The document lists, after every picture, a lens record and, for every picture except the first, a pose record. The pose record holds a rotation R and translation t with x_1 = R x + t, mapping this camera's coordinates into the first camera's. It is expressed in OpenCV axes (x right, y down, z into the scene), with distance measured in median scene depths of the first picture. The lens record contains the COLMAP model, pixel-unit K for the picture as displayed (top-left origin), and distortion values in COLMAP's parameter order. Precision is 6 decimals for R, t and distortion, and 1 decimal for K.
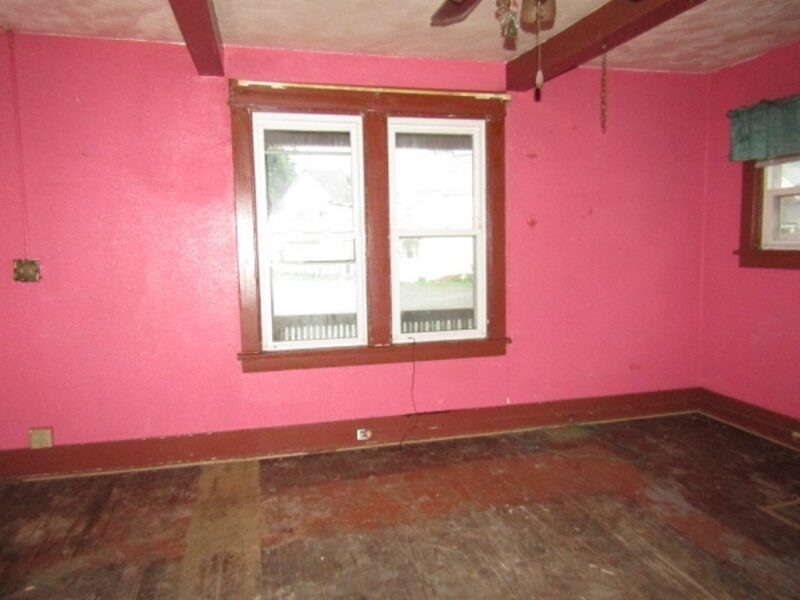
lens RADIAL K [[567.9, 0, 400.0], [0, 567.9, 300.0], [0, 0, 1]] dist [-0.019489, 0.001336]
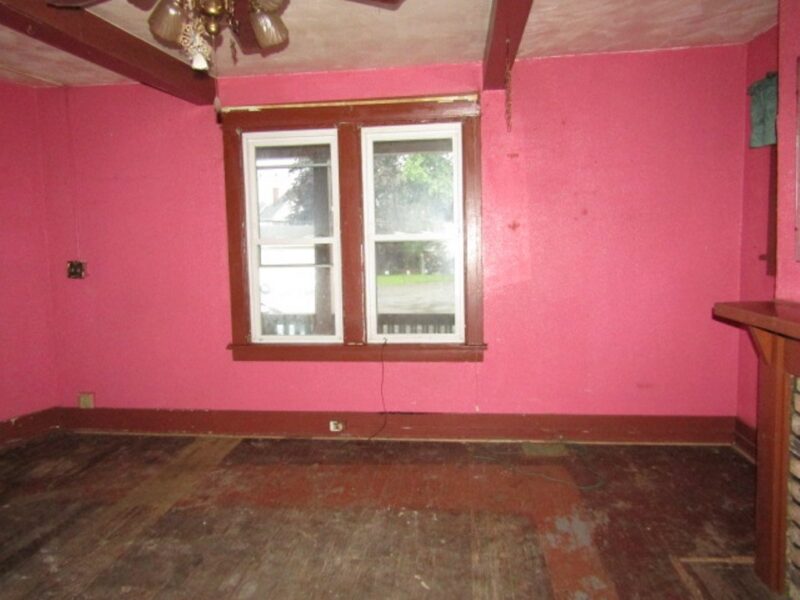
lens RADIAL K [[561.2, 0, 395.3], [0, 561.2, 302.7], [0, 0, 1]] dist [-0.015603, -0.000942]
pose [[0.935081, 0.030781, -0.353096, 0.435834], [-0.030751, 0.999511, 0.005694, -0.006052], [0.353098, 0.005534, 0.935570, 0.052792]]
